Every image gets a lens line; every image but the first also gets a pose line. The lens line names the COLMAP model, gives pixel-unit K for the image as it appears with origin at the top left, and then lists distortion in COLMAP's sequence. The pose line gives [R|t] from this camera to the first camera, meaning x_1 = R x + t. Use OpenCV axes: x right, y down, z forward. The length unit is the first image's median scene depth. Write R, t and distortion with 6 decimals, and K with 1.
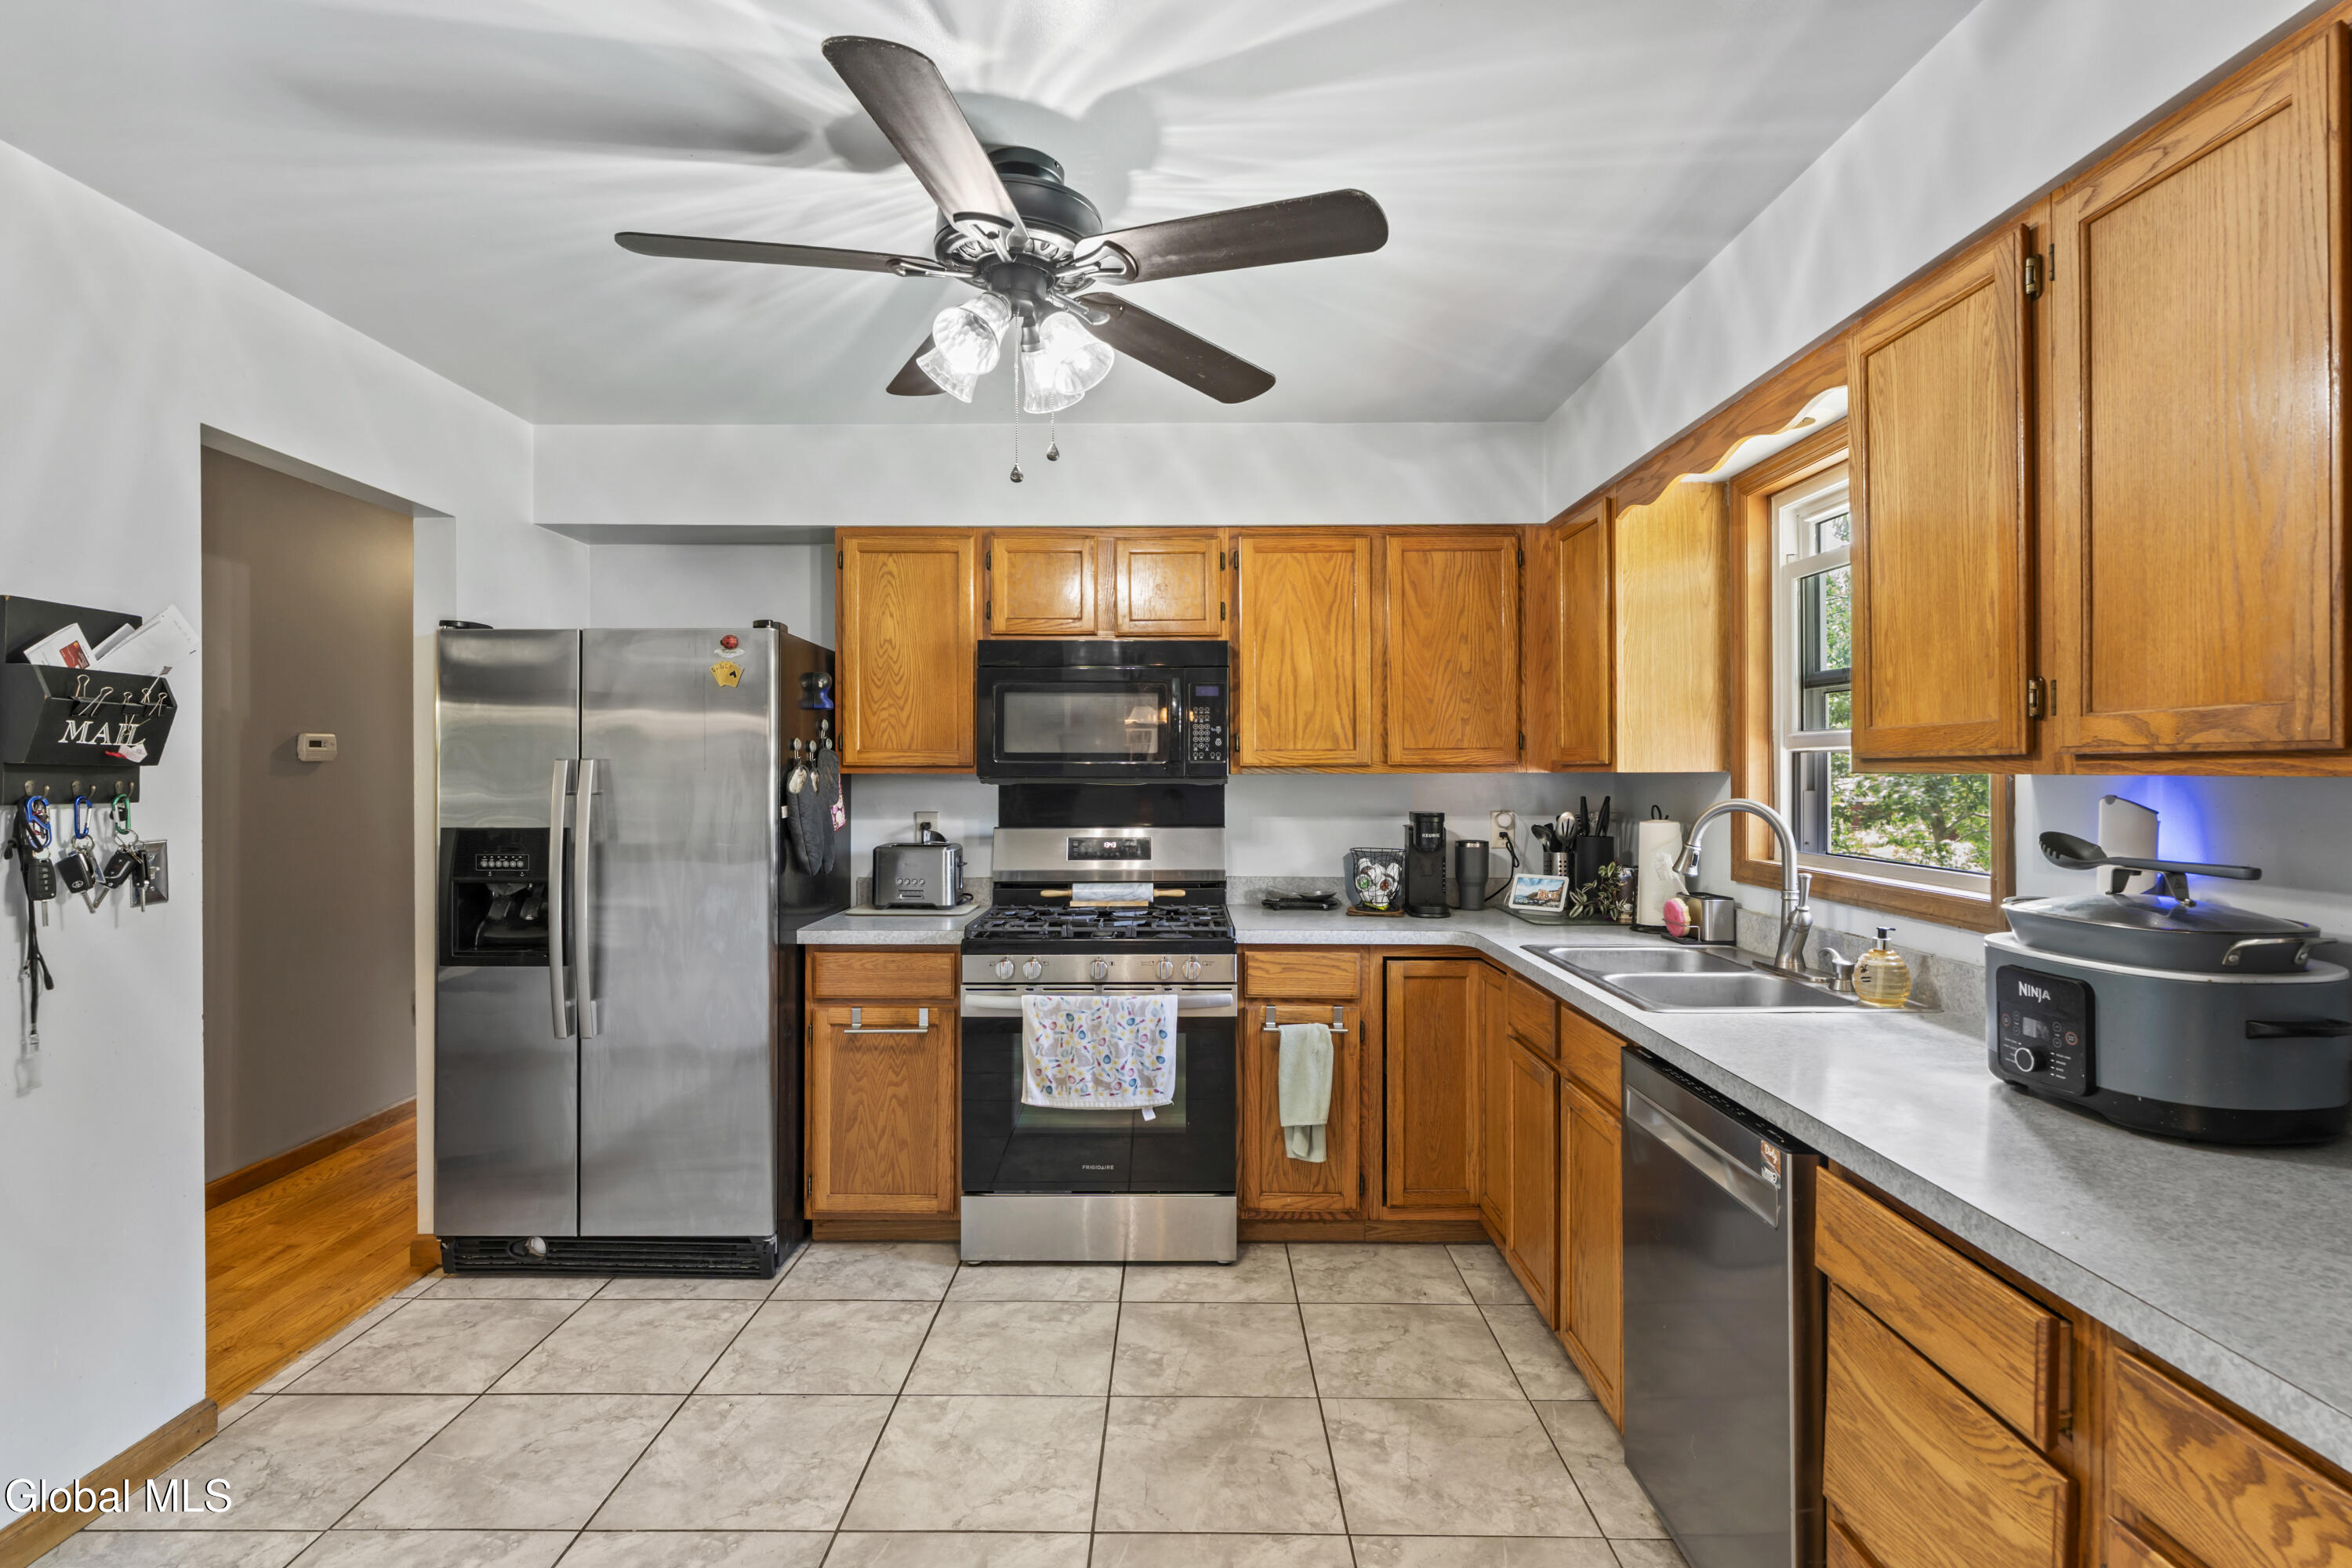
lens RADIAL K [[1148.7, 0, 1179.2], [0, 1148.7, 771.5], [0, 0, 1]] dist [-0.005655, 0.004583]
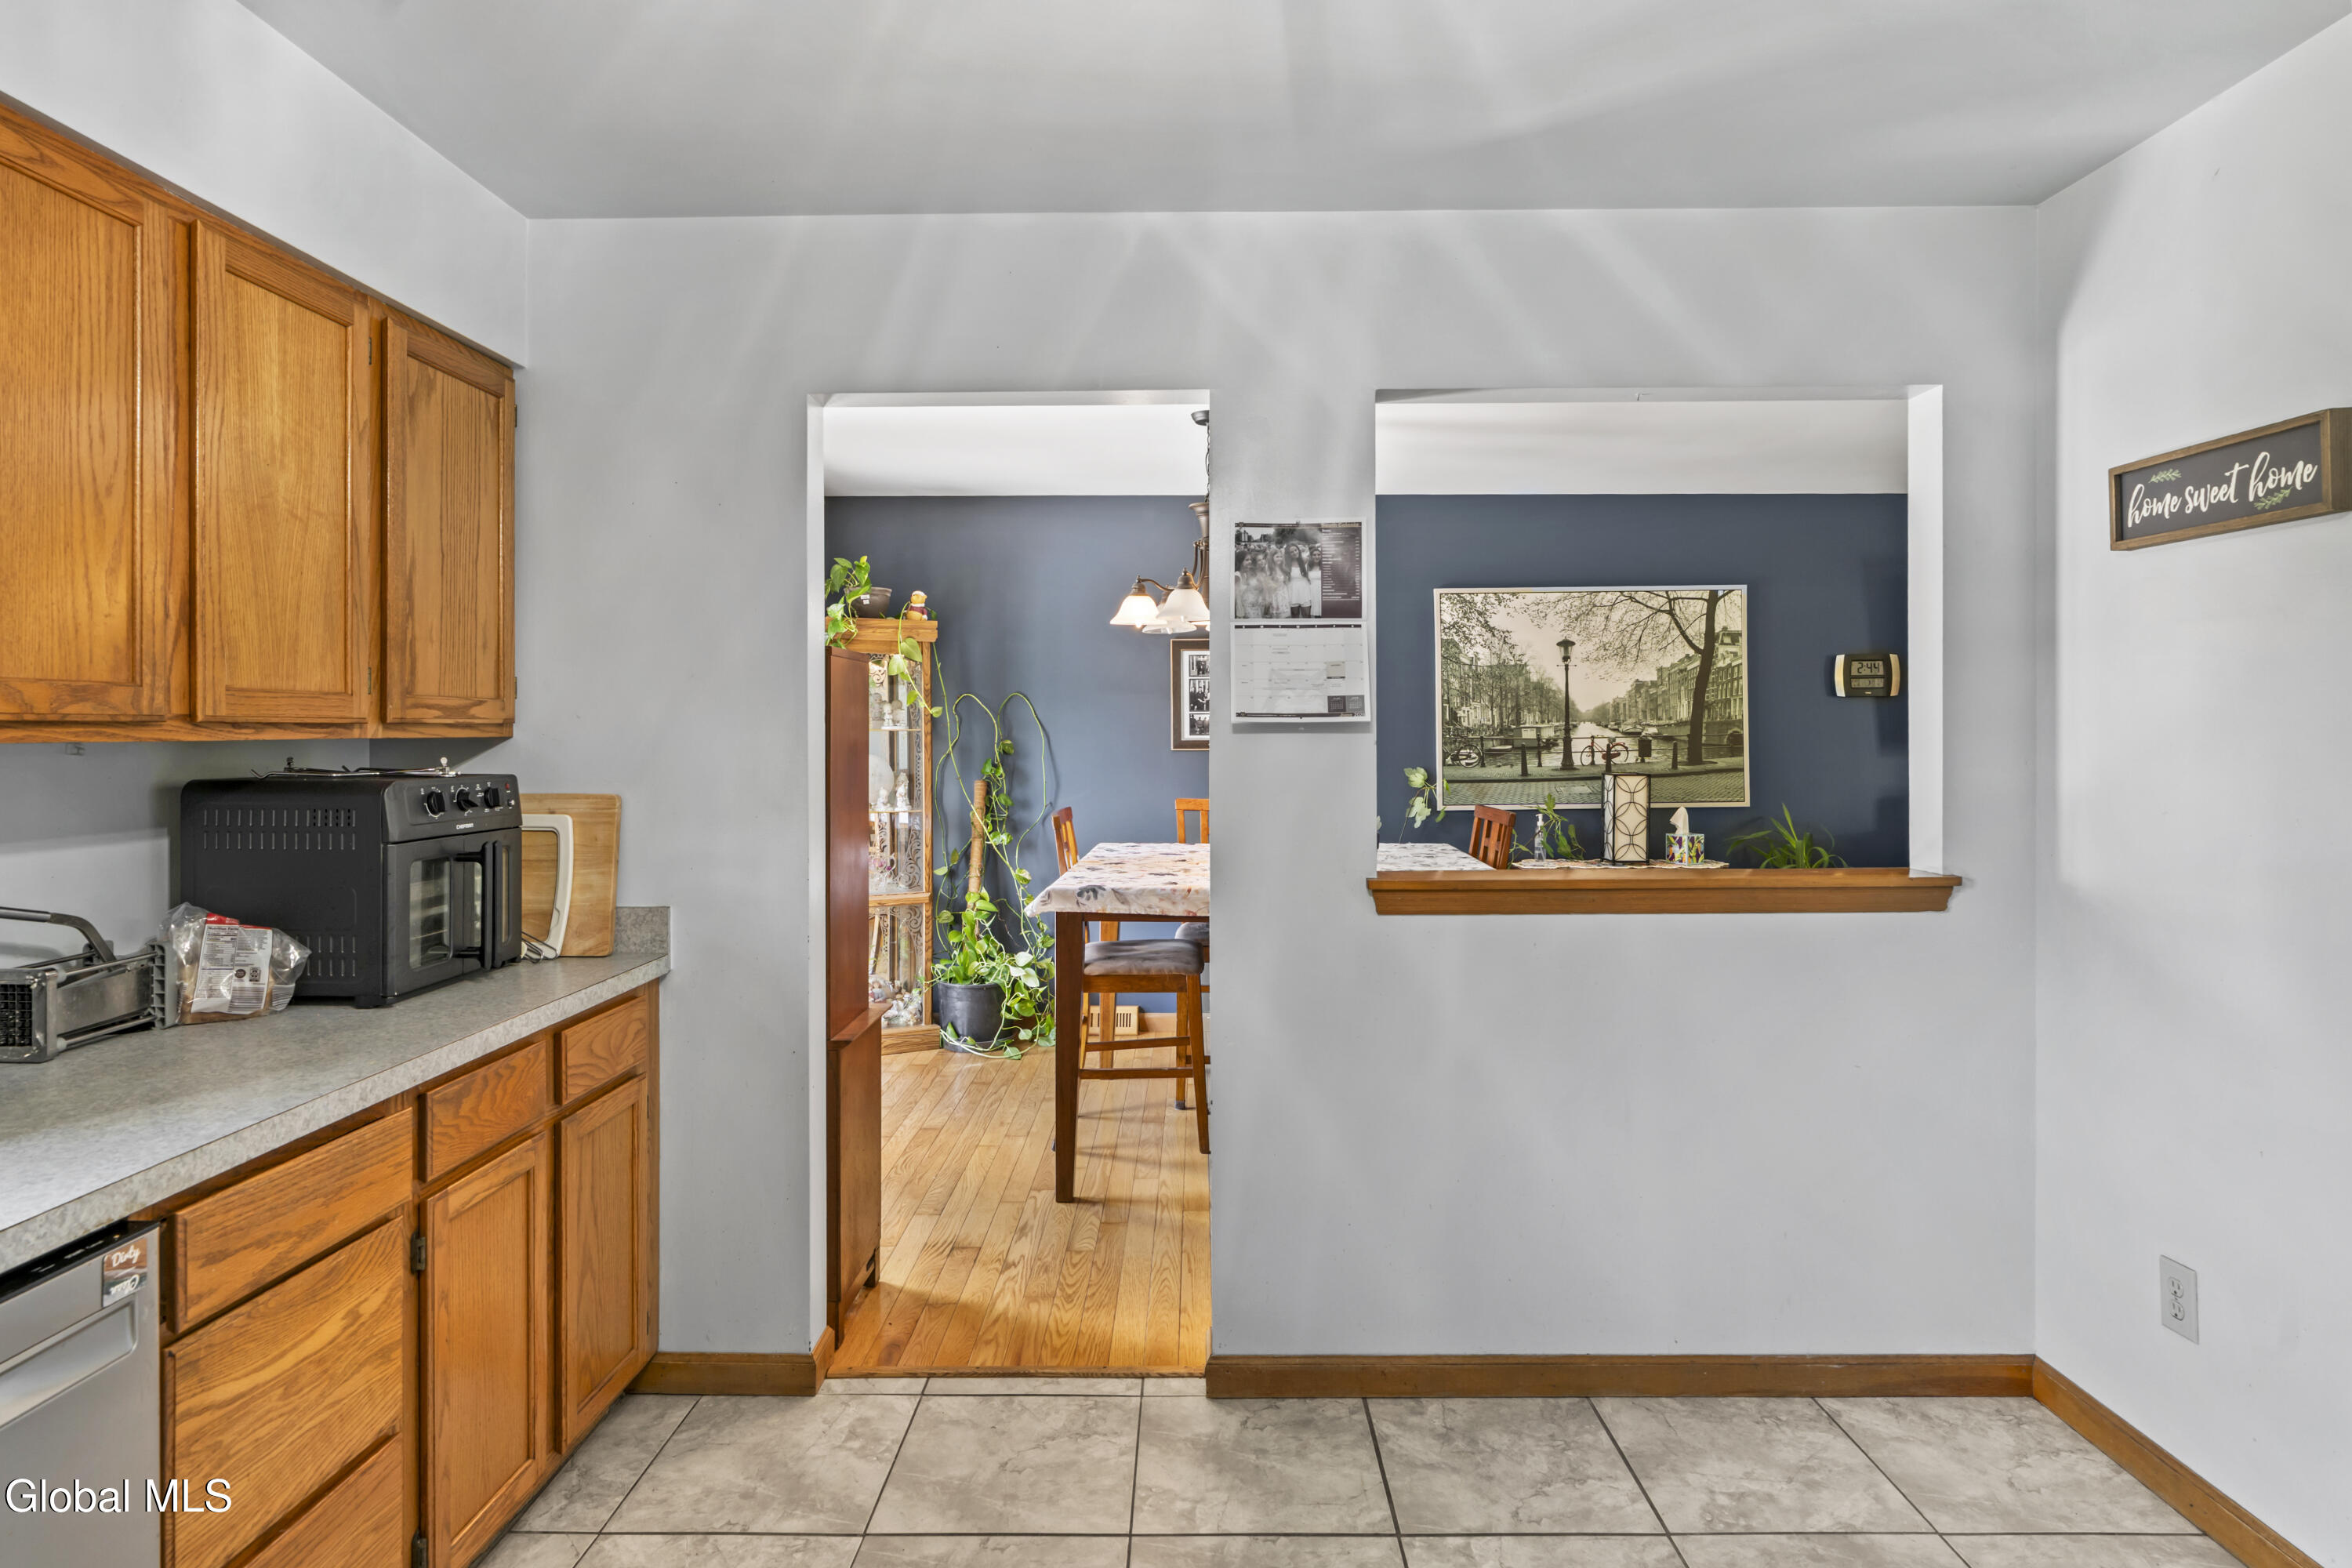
lens RADIAL K [[1280.2, 0, 1210.4], [0, 1280.2, 726.4], [0, 0, 1]] dist [-0.001512, 0.000987]
pose [[-0.999990, -0.001010, -0.004305, -0.092038], [-0.001008, 0.999999, -0.000375, -0.005359], [0.004305, -0.000371, -0.999991, 0.912545]]
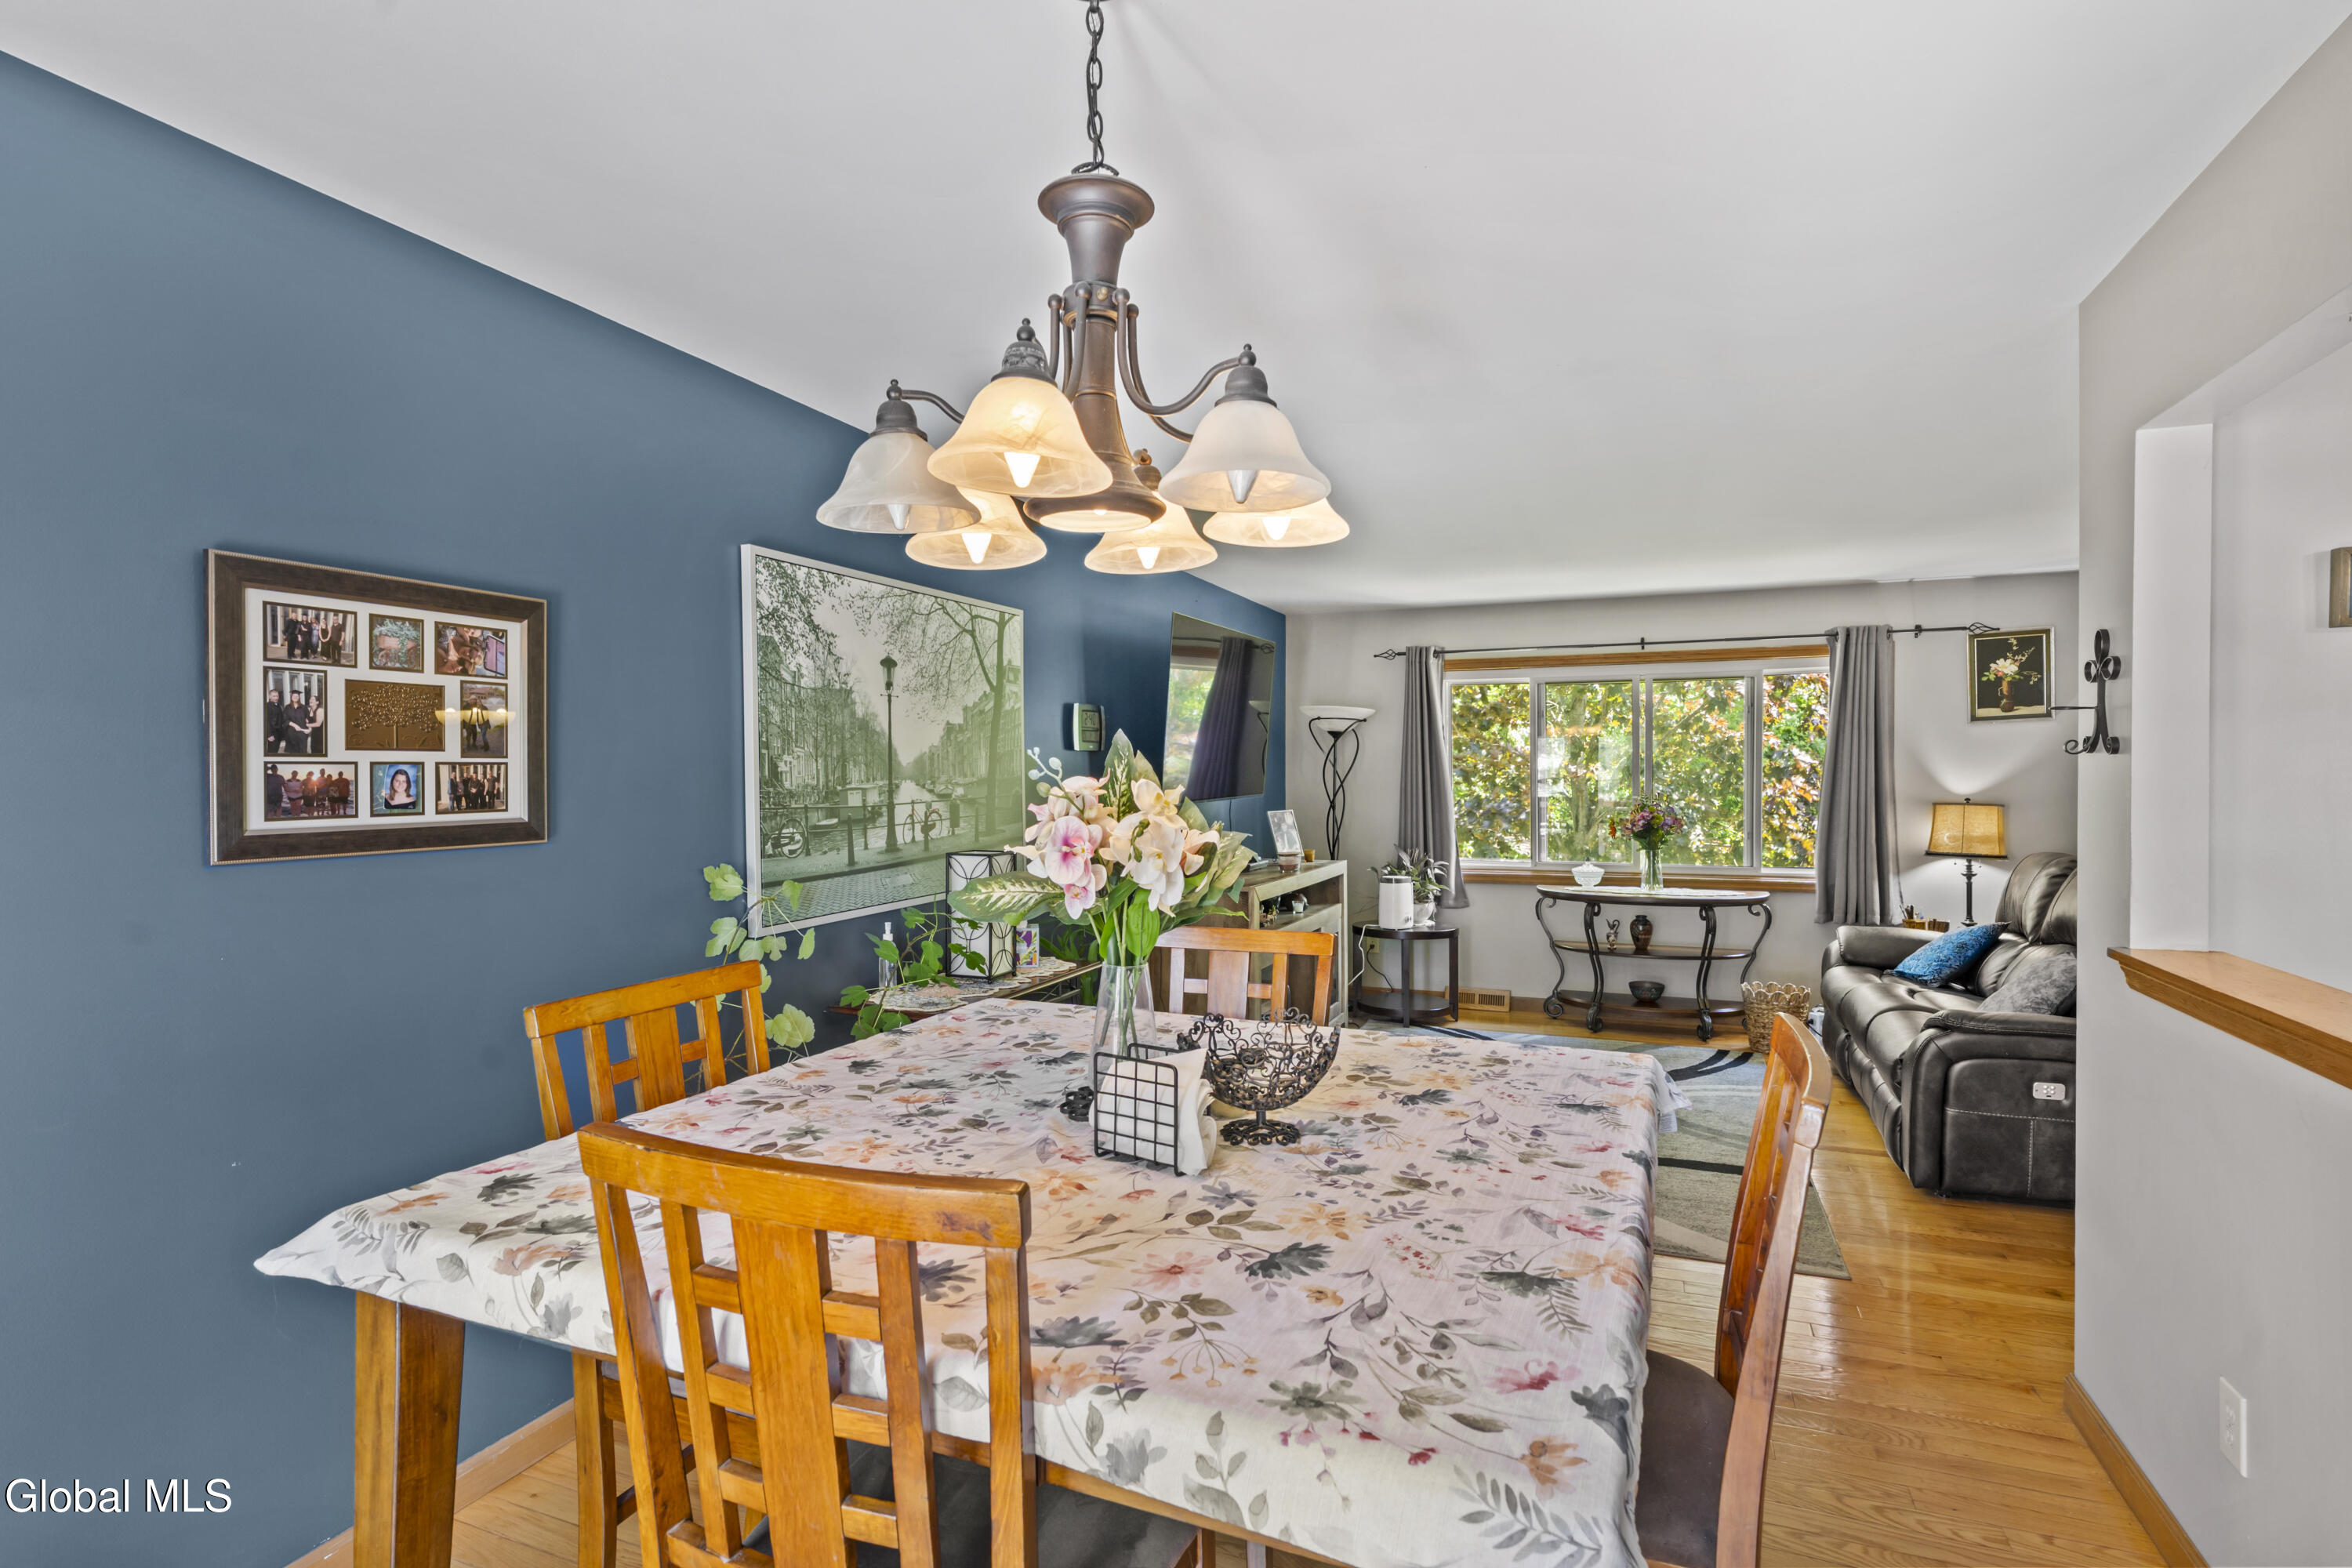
lens RADIAL K [[1148.7, 0, 1187.9], [0, 1148.7, 788.2], [0, 0, 1]] dist [-0.005655, 0.004583]
pose [[-0.367029, 0.009508, -0.930161, 0.309891], [0.001499, 0.999953, 0.009630, -0.015399], [0.930208, 0.002140, -0.367026, -0.250517]]
